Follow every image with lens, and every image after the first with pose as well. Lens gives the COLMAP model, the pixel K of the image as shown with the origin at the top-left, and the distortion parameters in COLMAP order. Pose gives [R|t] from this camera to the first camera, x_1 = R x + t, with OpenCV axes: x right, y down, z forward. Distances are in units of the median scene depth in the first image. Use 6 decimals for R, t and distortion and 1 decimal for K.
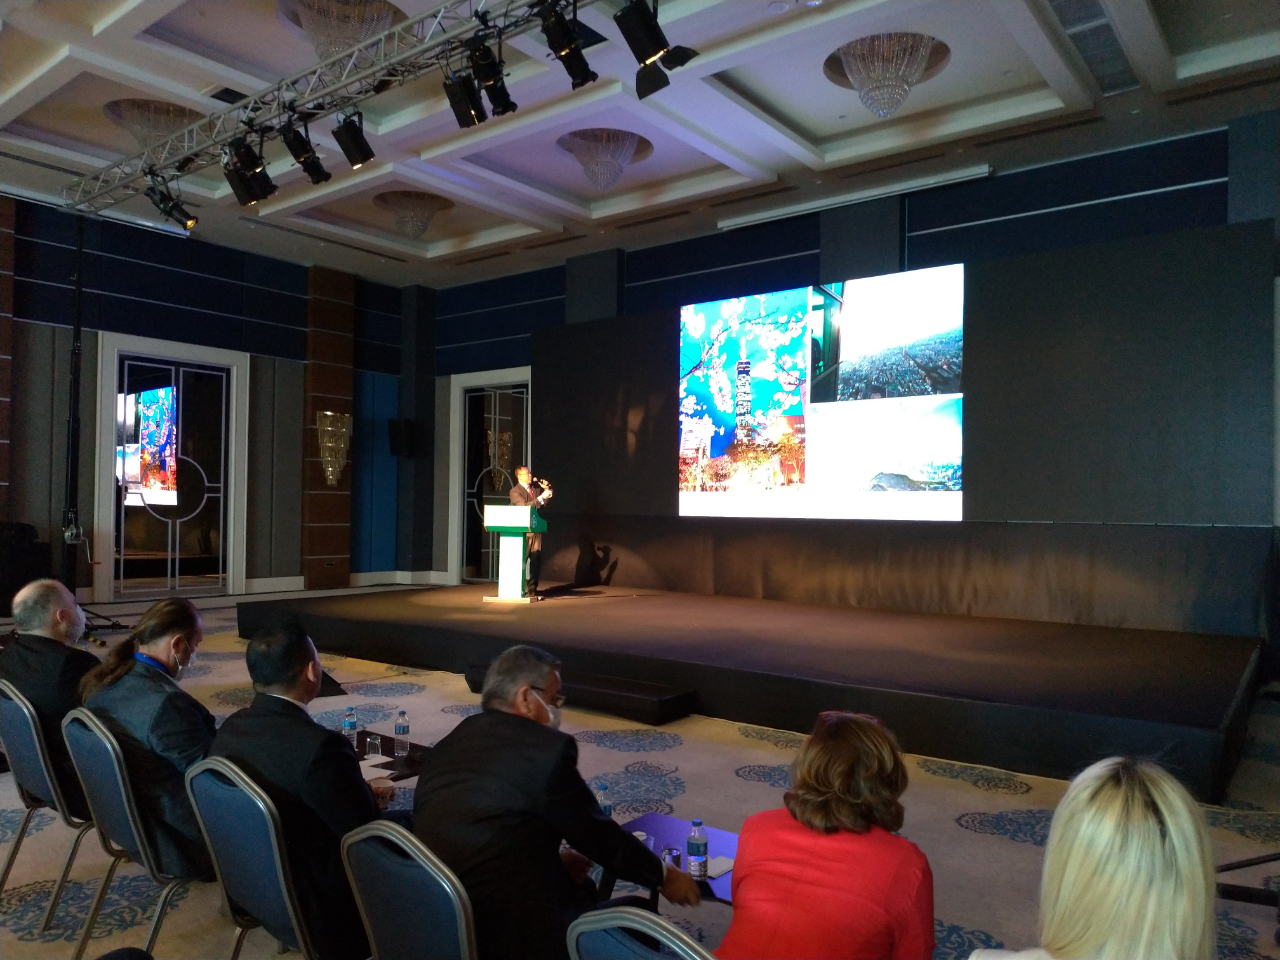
lens RADIAL K [[957.7, 0, 640.0], [0, 957.7, 480.0], [0, 0, 1]] dist [0.029532, -0.003652]
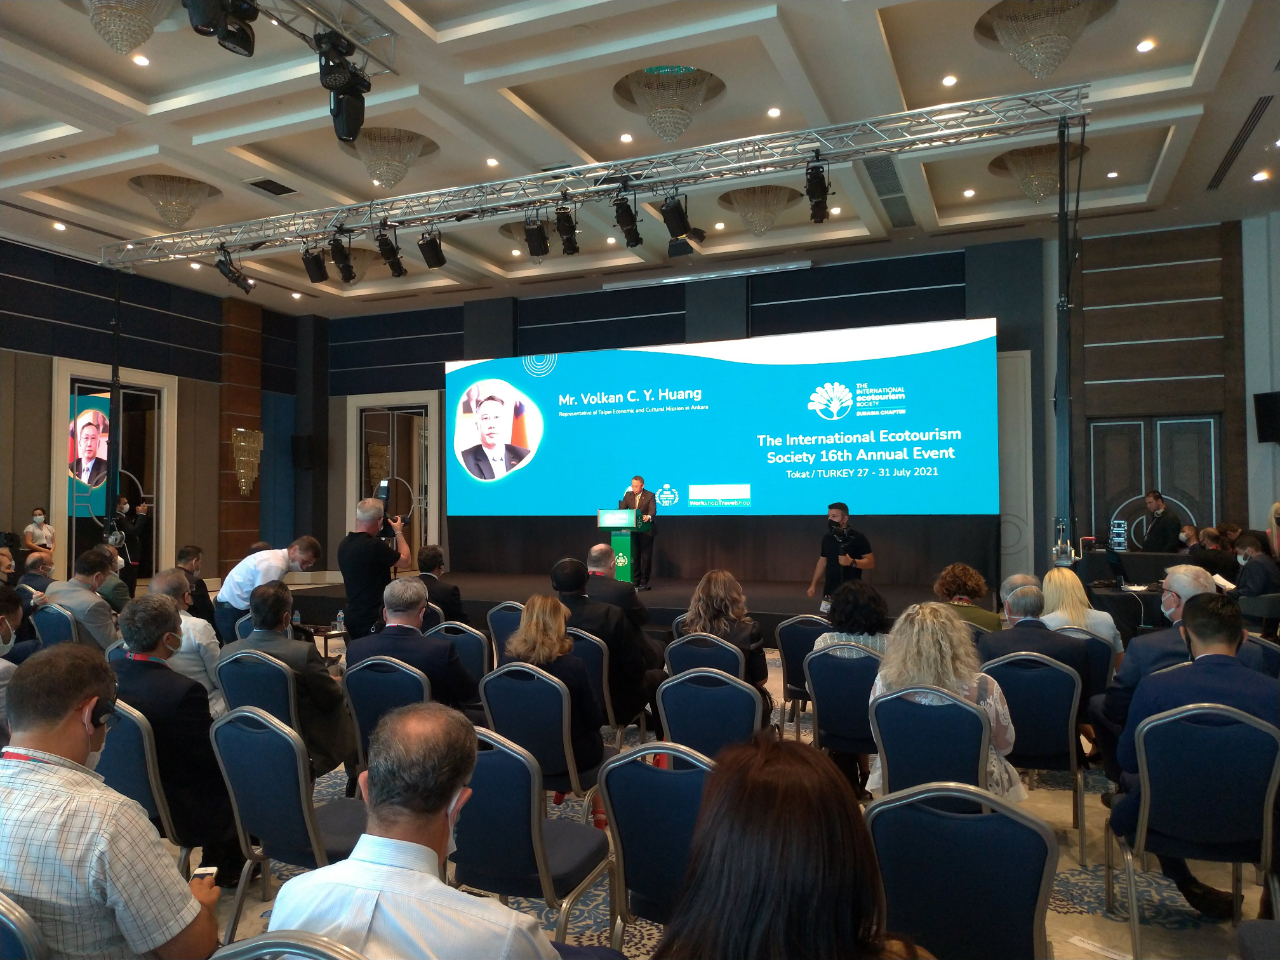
lens RADIAL K [[957.7, 0, 640.0], [0, 957.7, 480.0], [0, 0, 1]] dist [0.029532, -0.003652]
pose [[0.966528, -0.004469, 0.256521, -0.186689], [0.005495, 0.999980, -0.003282, -0.006478], [-0.256501, 0.004582, 0.966533, -0.218494]]
